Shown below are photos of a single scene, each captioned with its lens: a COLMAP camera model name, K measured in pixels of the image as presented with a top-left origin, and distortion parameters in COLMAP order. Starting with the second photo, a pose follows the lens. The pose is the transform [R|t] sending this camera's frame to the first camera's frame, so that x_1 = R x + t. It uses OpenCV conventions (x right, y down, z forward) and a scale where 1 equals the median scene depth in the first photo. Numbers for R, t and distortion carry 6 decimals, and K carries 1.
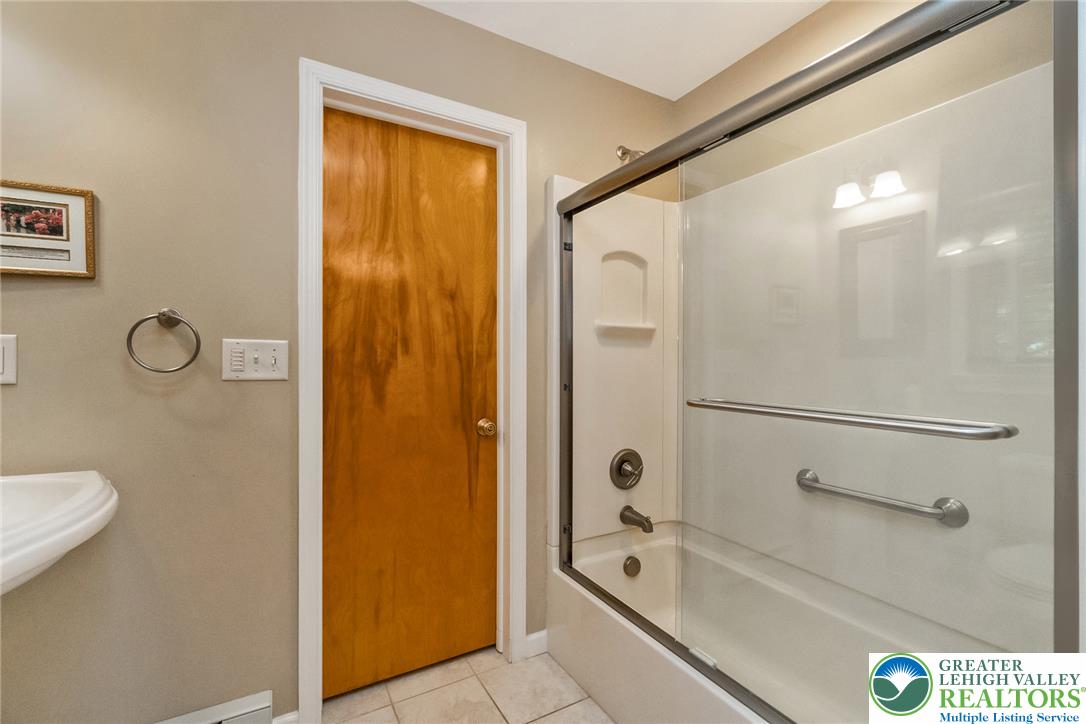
lens RADIAL K [[478.4, 0, 539.6], [0, 478.4, 360.1], [0, 0, 1]] dist [-0.006799, 0.000794]
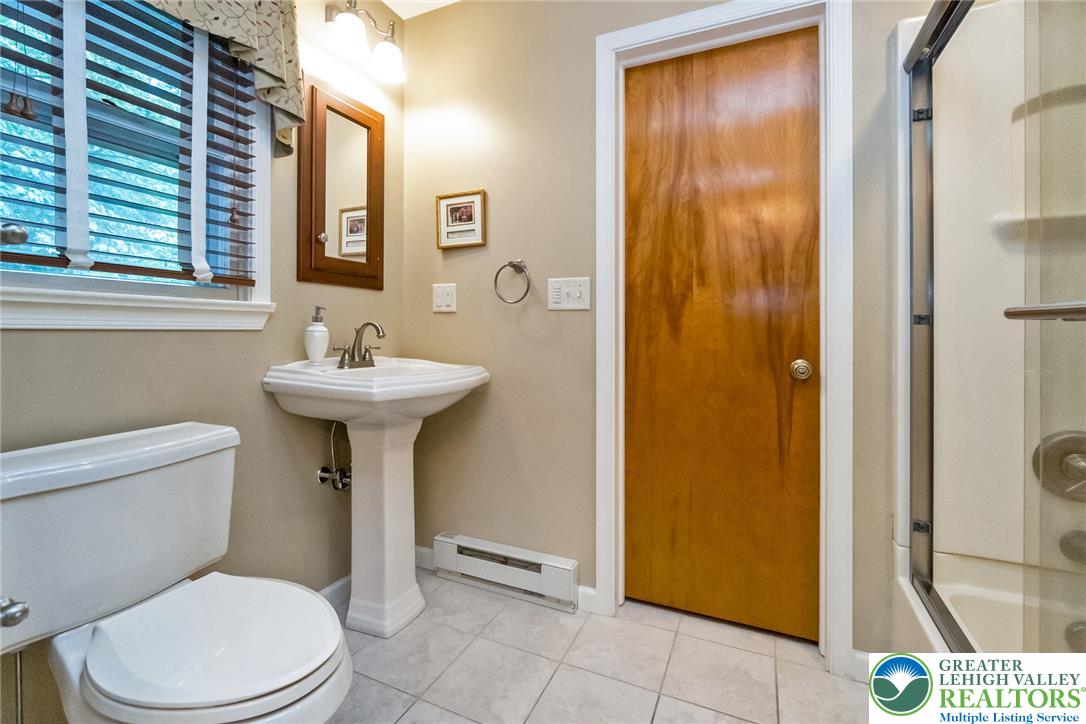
lens RADIAL K [[478.4, 0, 531.2], [0, 478.4, 327.7], [0, 0, 1]] dist [-0.006799, 0.000794]
pose [[0.572726, -0.000132, -0.819747, 0.325124], [-0.000018, 1.000000, -0.000173, 0.074833], [0.819747, 0.000114, 0.572726, 0.163088]]
